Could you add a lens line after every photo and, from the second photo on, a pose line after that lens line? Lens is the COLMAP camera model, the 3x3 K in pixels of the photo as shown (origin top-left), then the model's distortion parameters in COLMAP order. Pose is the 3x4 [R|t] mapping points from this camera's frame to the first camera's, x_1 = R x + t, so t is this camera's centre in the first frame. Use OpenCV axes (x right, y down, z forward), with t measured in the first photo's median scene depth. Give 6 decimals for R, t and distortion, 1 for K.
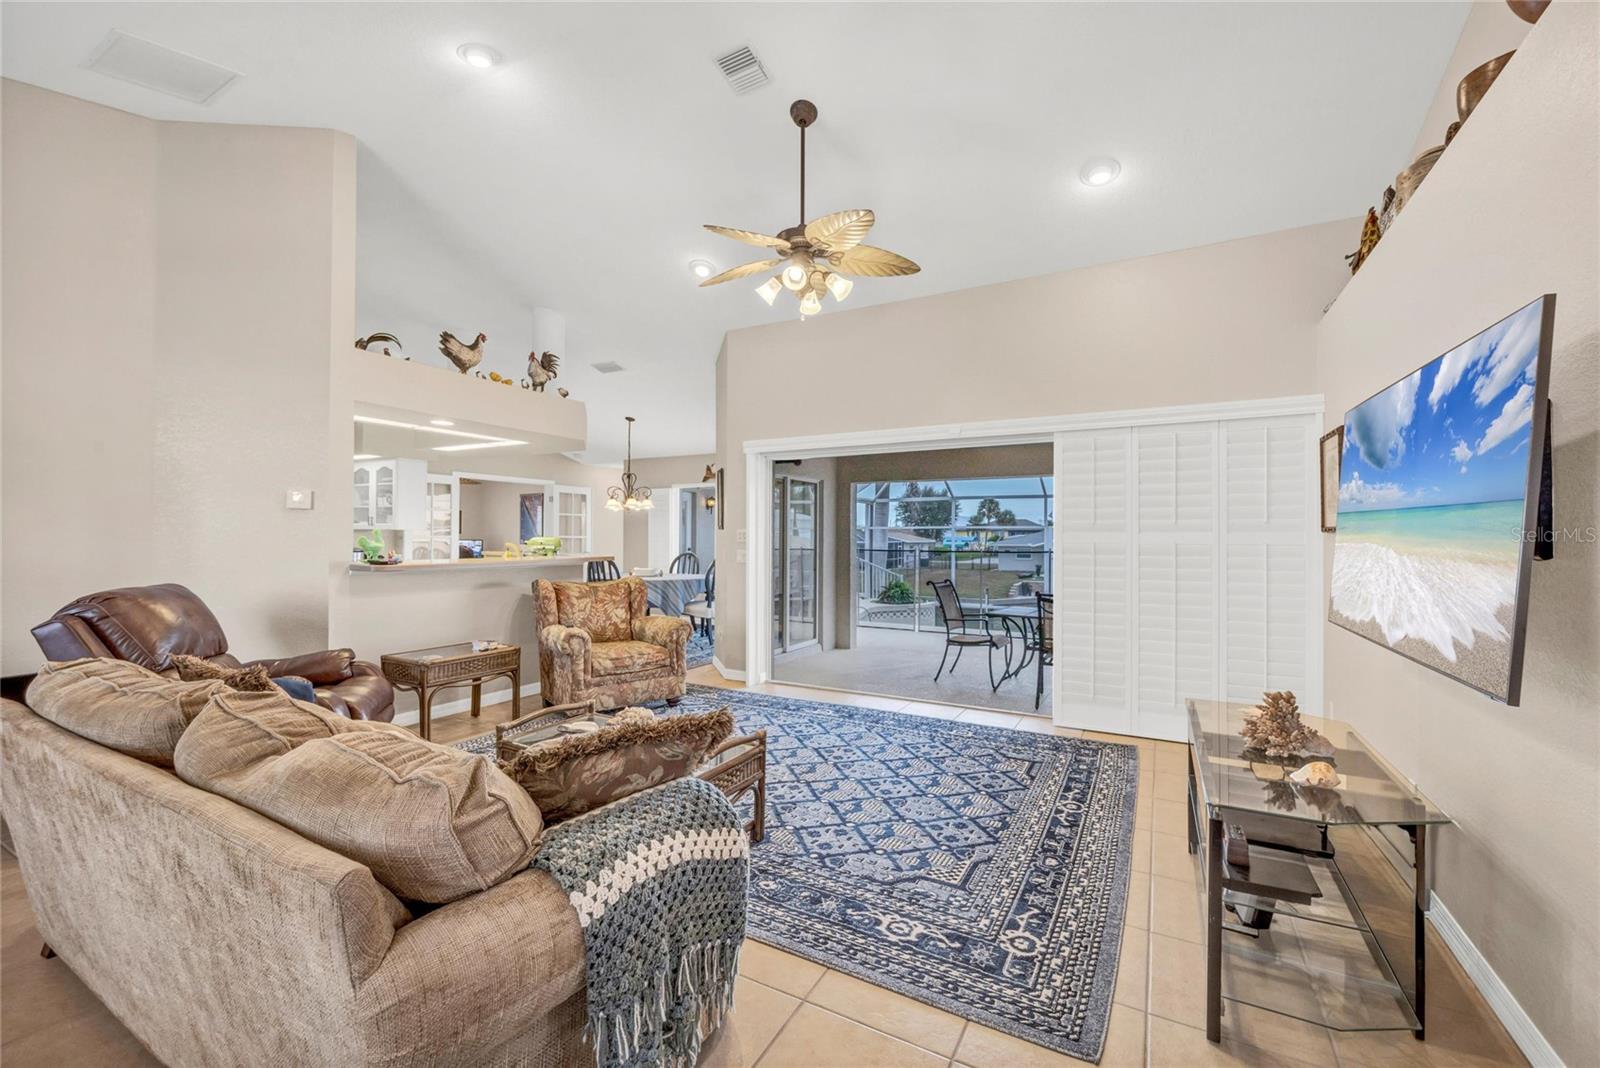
lens RADIAL K [[654.4, 0, 796.4], [0, 654.4, 535.8], [0, 0, 1]] dist [-0.004056, -0.000188]
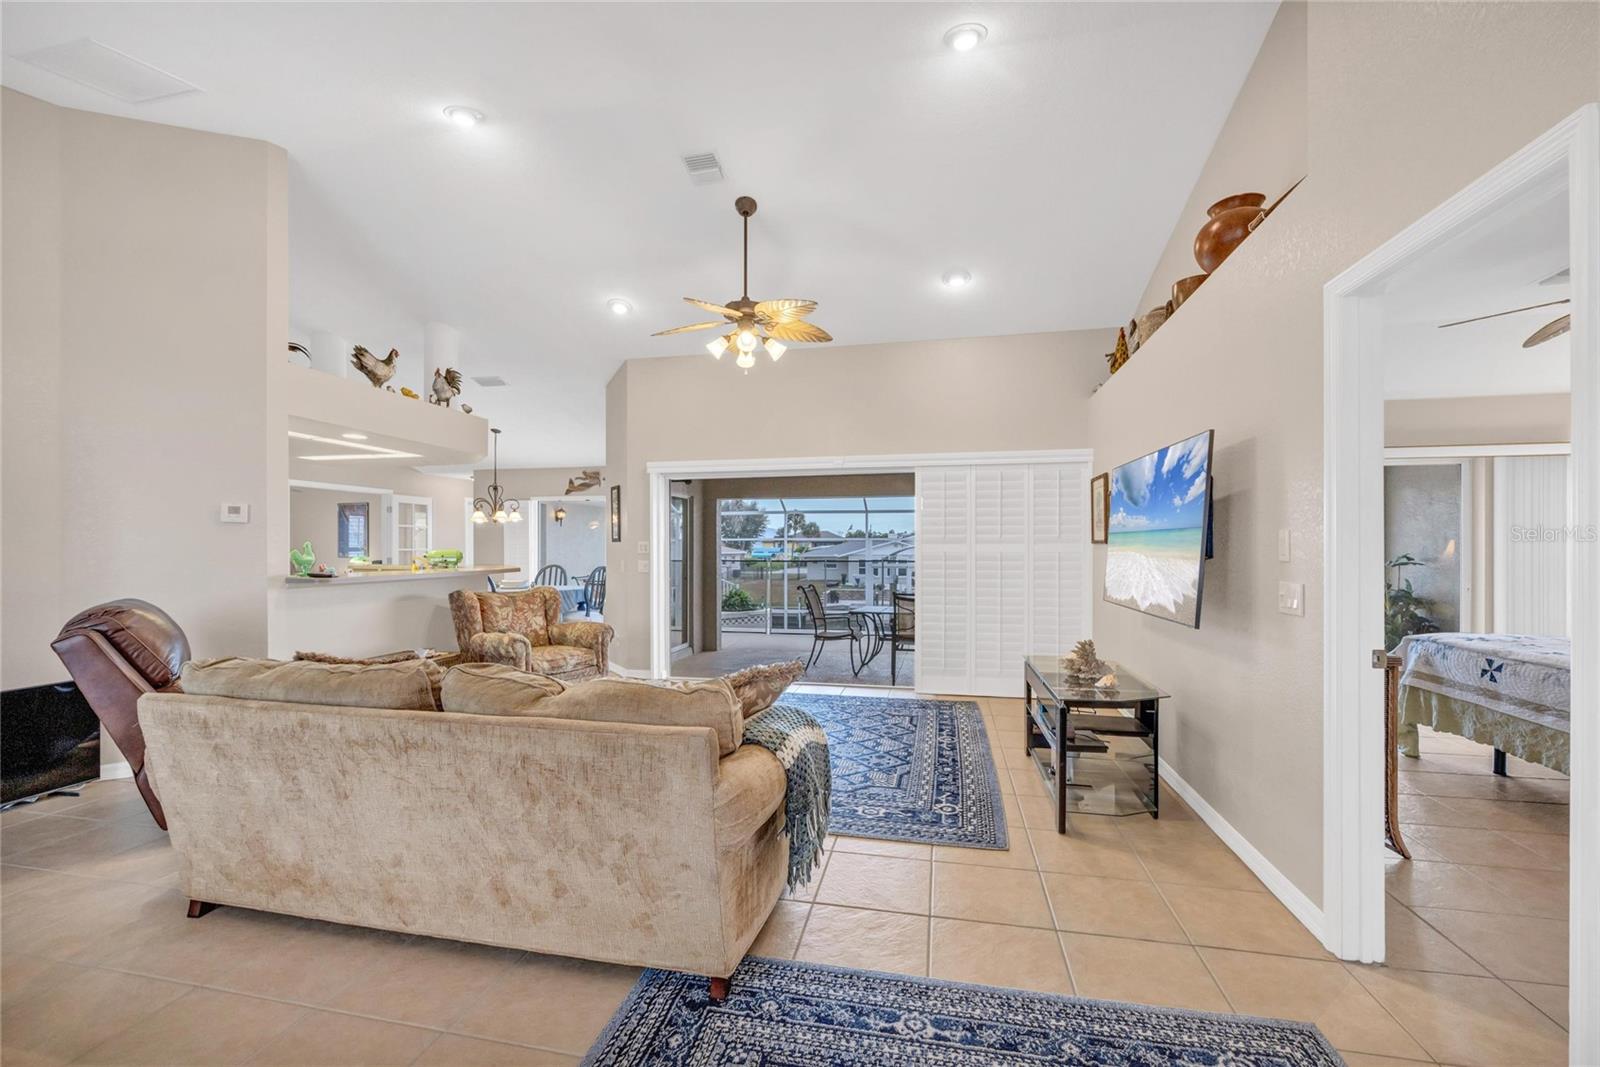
lens RADIAL K [[663.3, 0, 795.1], [0, 663.3, 555.0], [0, 0, 1]] dist [-0.002595, 0.000190]
pose [[0.957615, -0.007187, 0.287960, -0.271126], [0.003791, 0.999917, 0.012347, -0.001112], [-0.288025, -0.010732, 0.957563, -0.240484]]
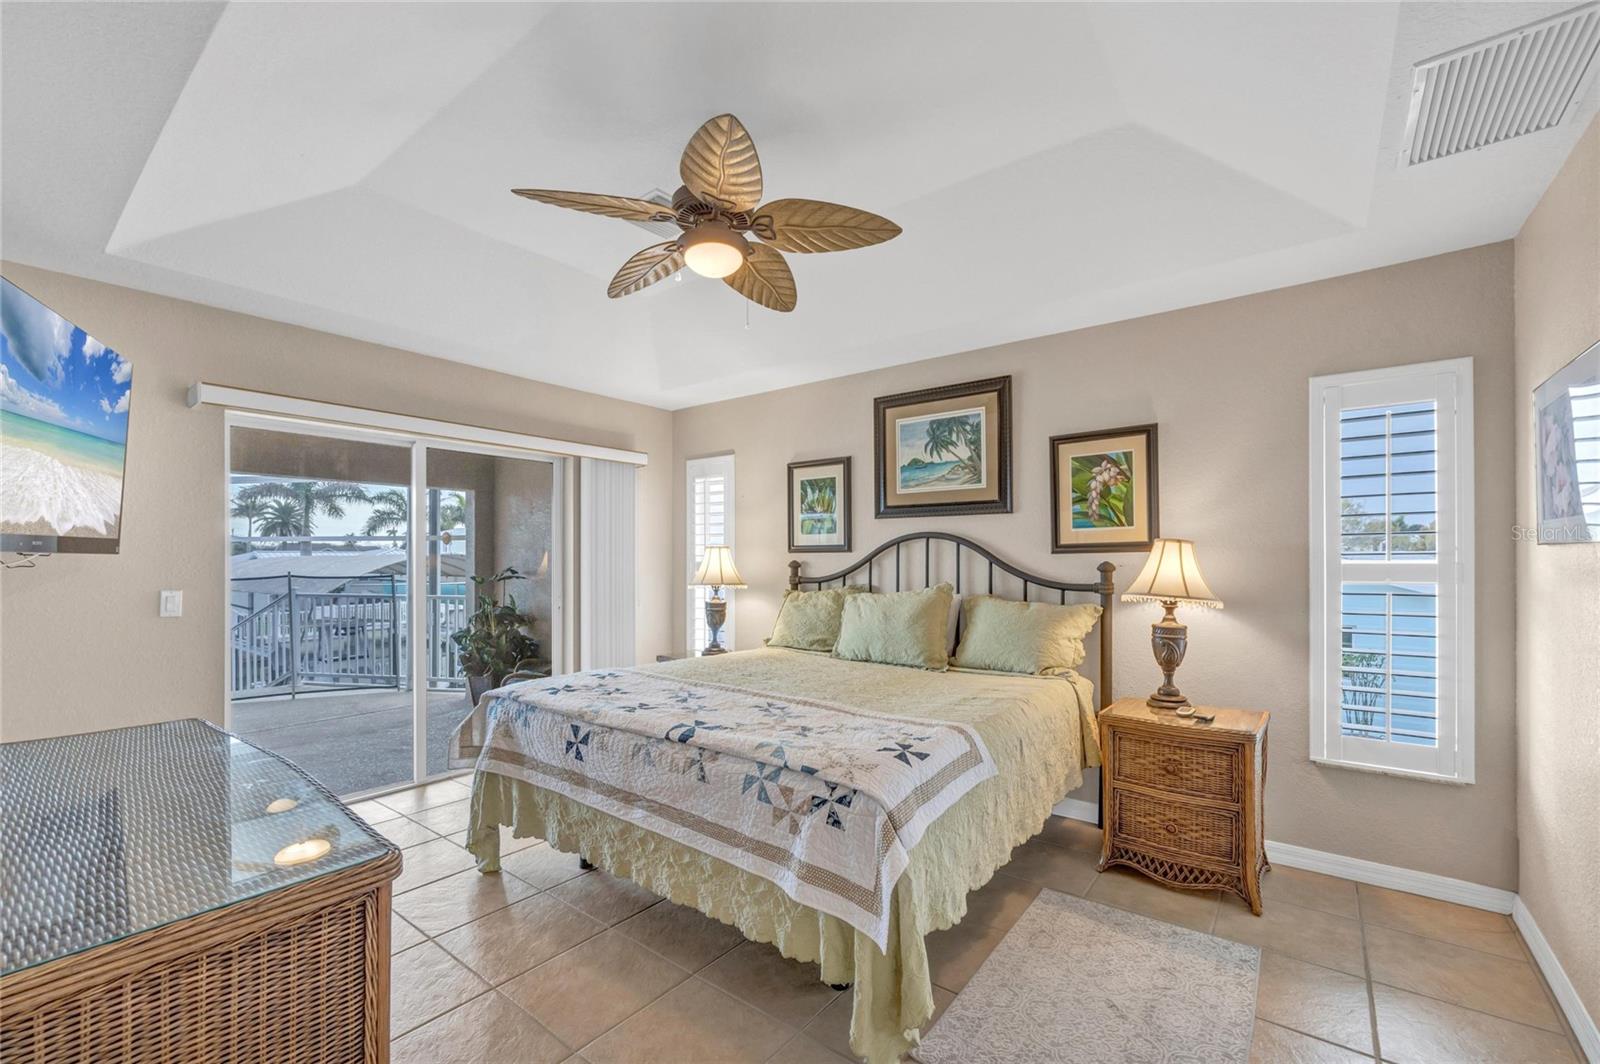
lens RADIAL K [[676.4, 0, 803.6], [0, 676.4, 552.3], [0, 0, 1]] dist [0.000495, -0.000157]
pose [[0.149471, 0.008619, 0.988728, 0.371586], [-0.003300, 0.999961, -0.008218, 0.001275], [-0.988761, -0.002034, 0.149494, 0.079612]]
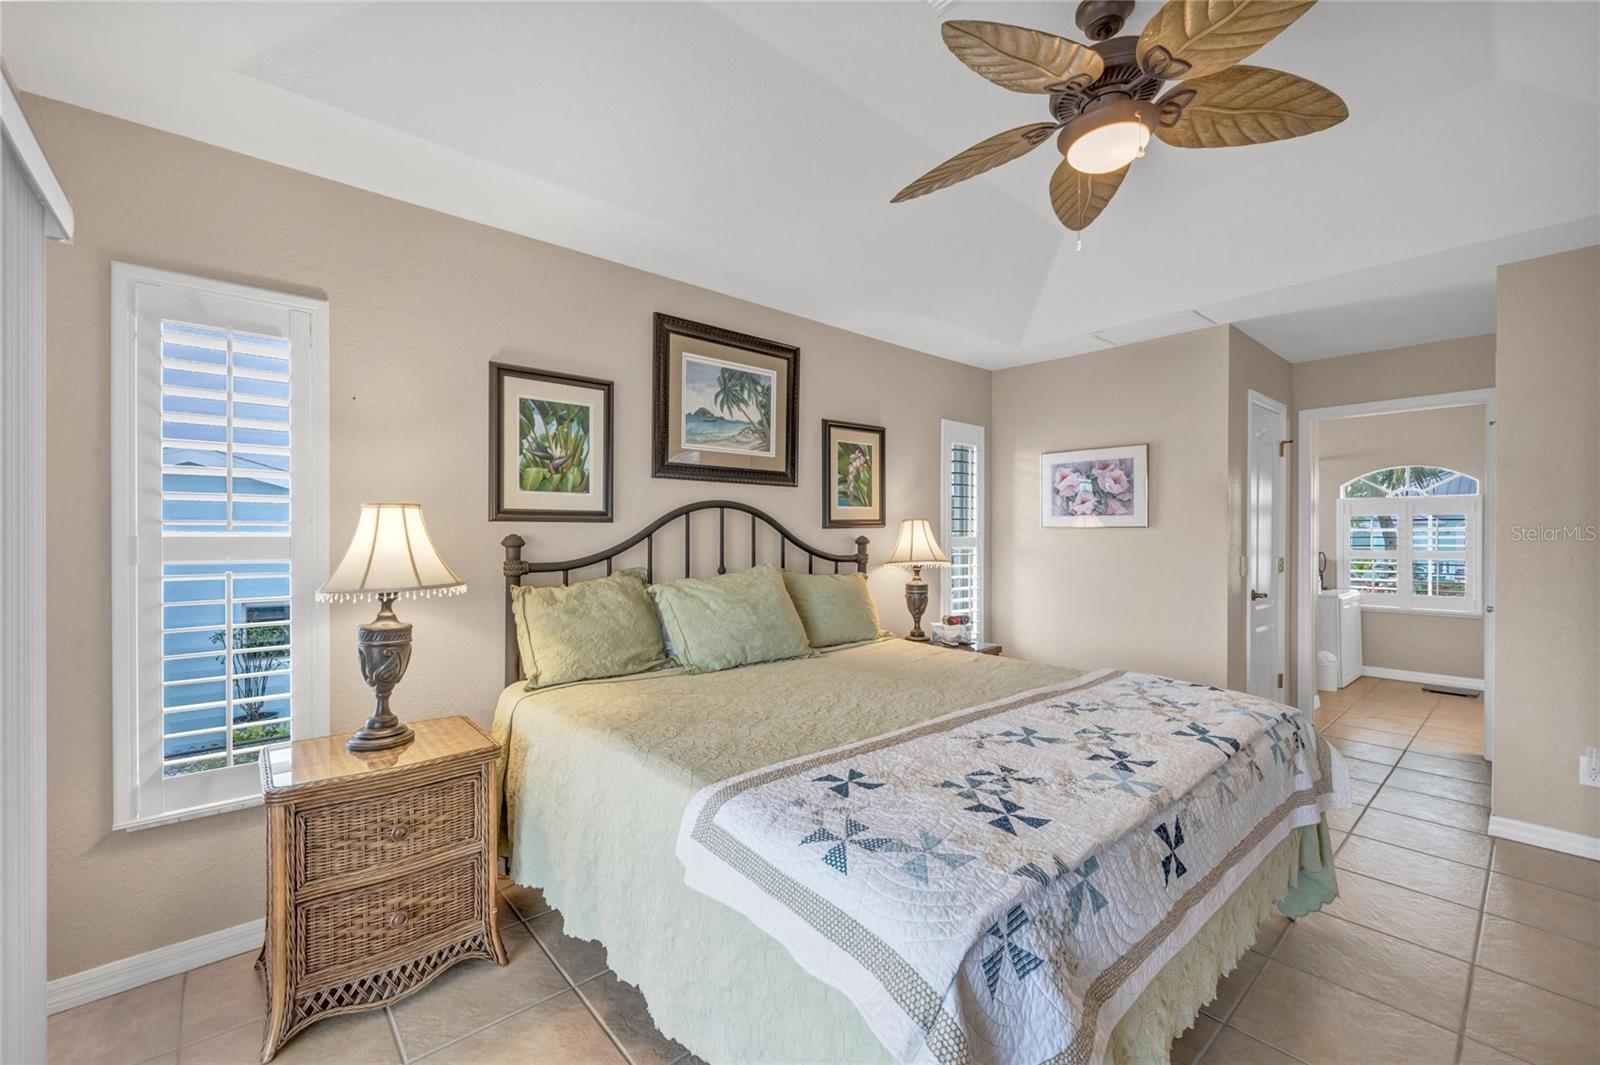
lens RADIAL K [[654.4, 0, 796.4], [0, 654.4, 534.3], [0, 0, 1]] dist [-0.004056, -0.000188]
pose [[-0.940537, -0.006947, 0.339621, 1.095594], [-0.007246, 0.999974, 0.000389, 0.003170], [-0.339615, -0.002095, -0.940562, 0.847482]]
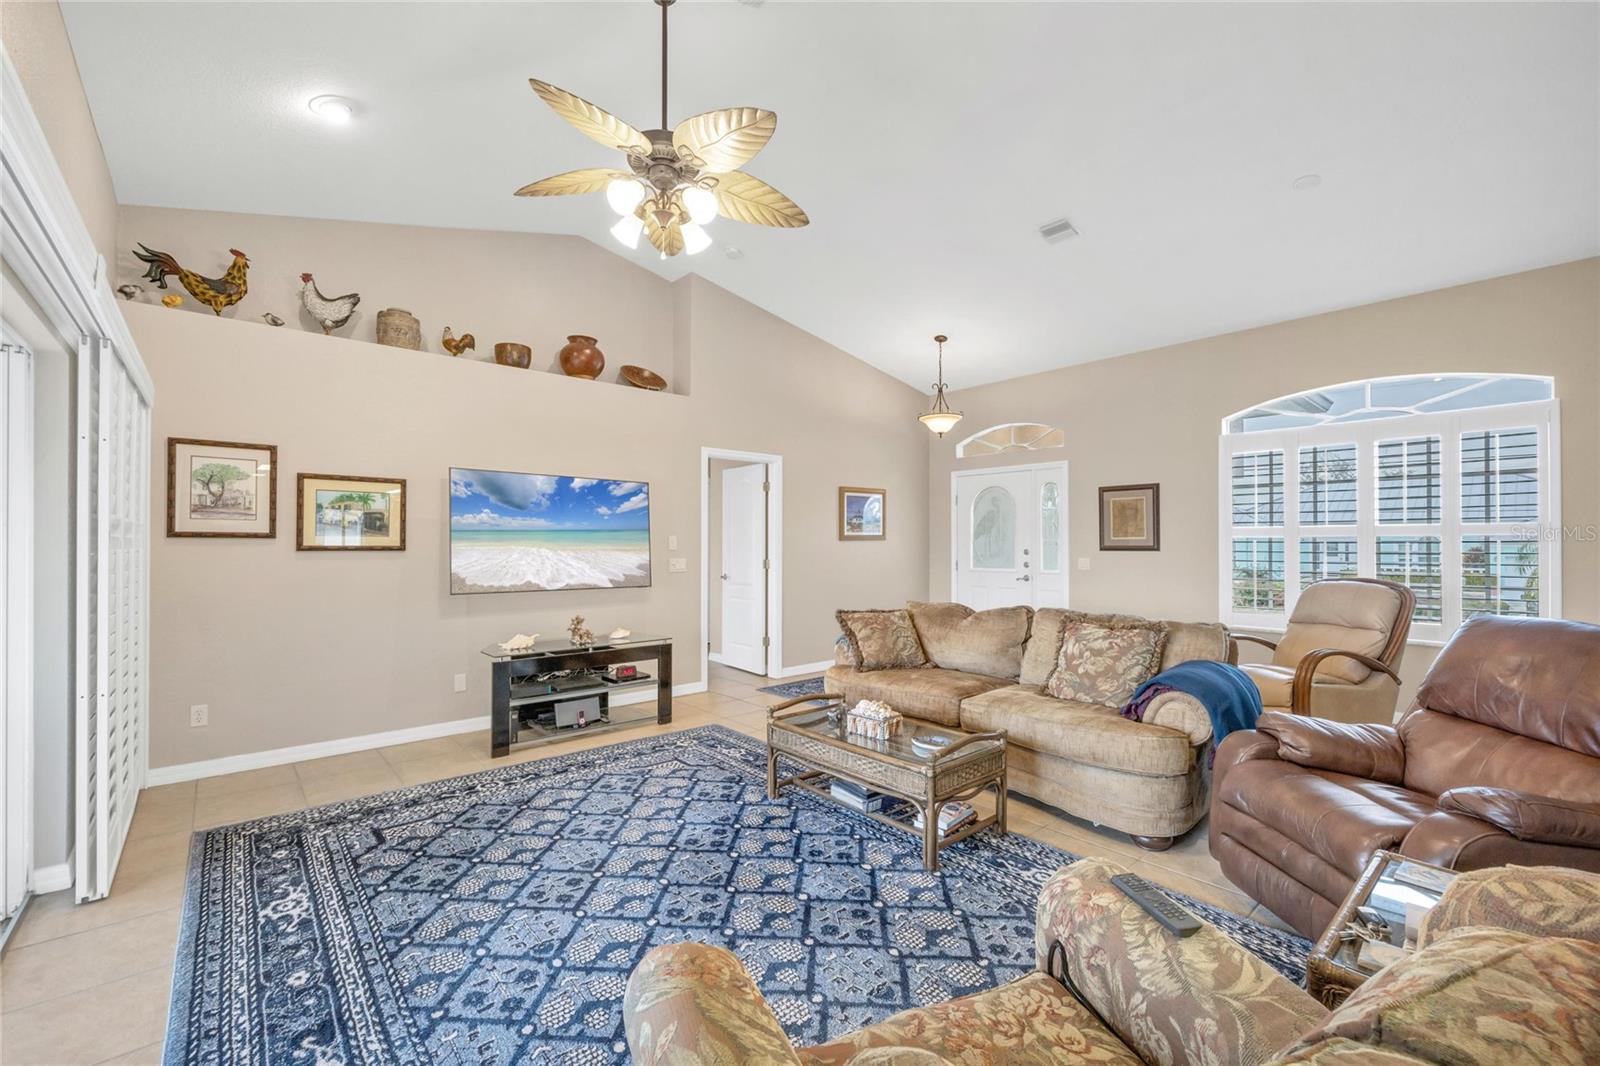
lens RADIAL K [[660.7, 0, 791.2], [0, 660.7, 538.4], [0, 0, 1]] dist [-0.001515, -0.000103]
pose [[-0.939031, -0.000900, 0.343830, -0.400586], [-0.003641, 0.999967, -0.007328, 0.000793], [-0.343812, -0.008133, -0.939003, 1.694948]]
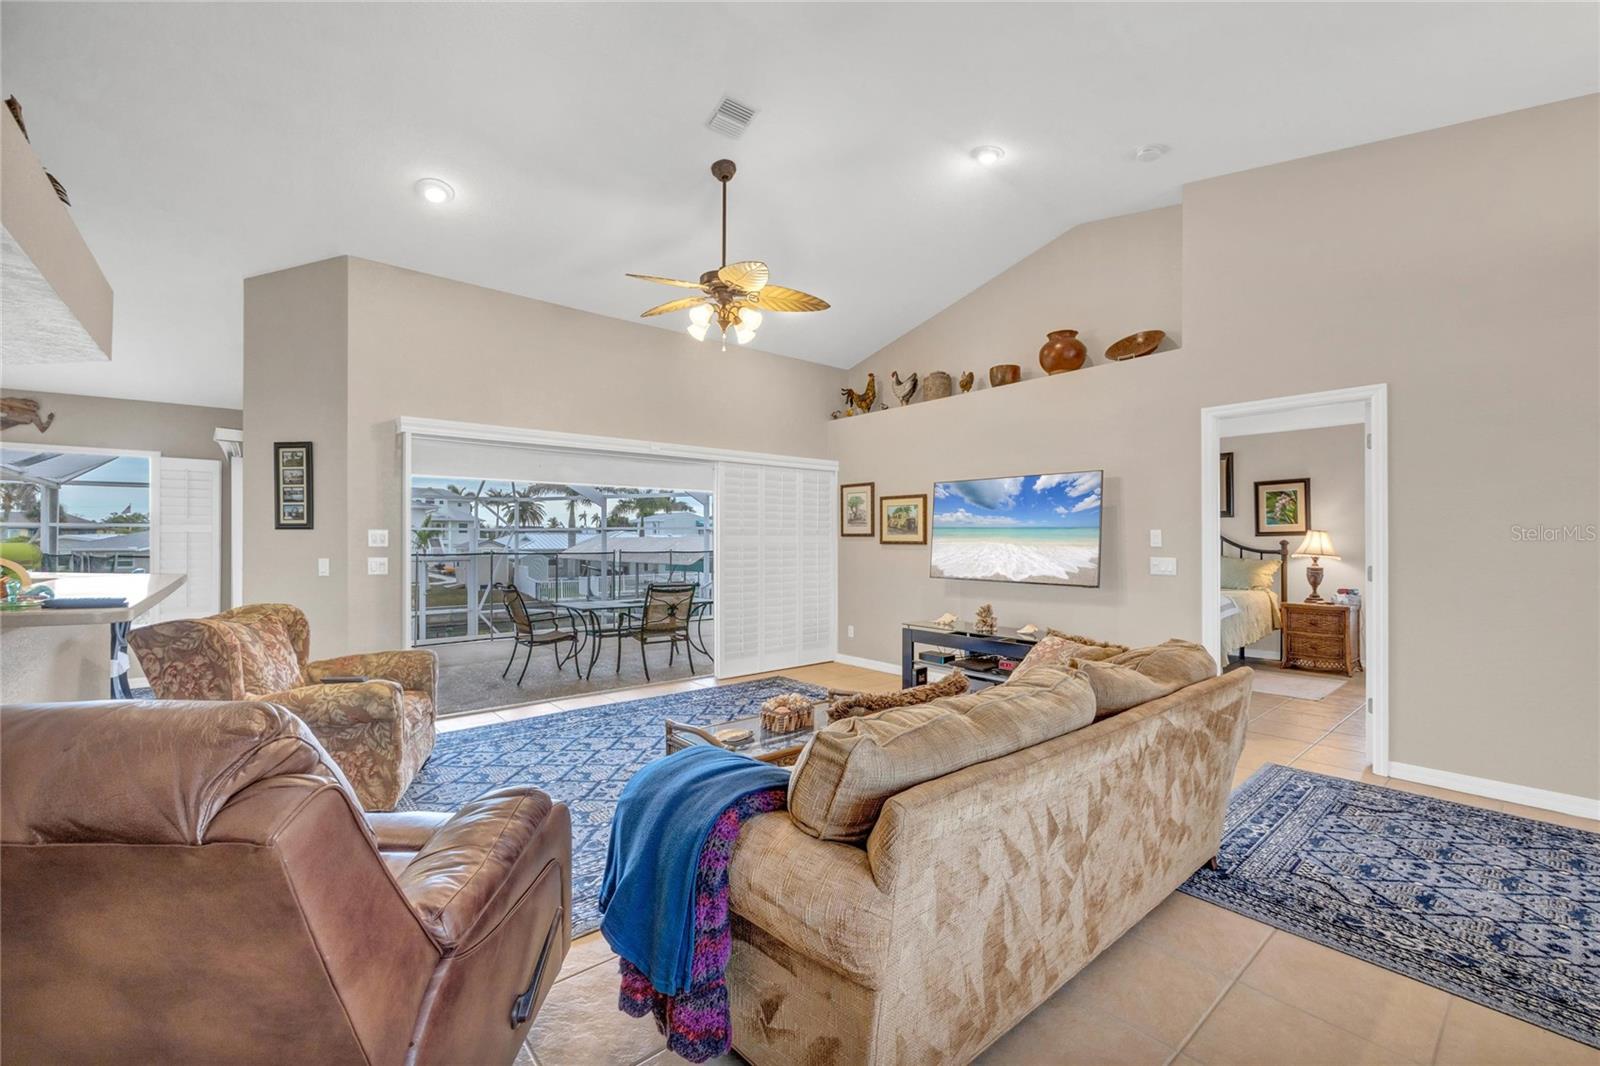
lens RADIAL K [[656.8, 0, 795.8], [0, 656.8, 537.0], [0, 0, 1]] dist [-0.004134, -0.000217]
pose [[0.359392, 0.001654, 0.933185, -1.039134], [-0.000355, 0.999999, -0.001636, -0.000178], [-0.933187, 0.000257, 0.359392, 0.476782]]
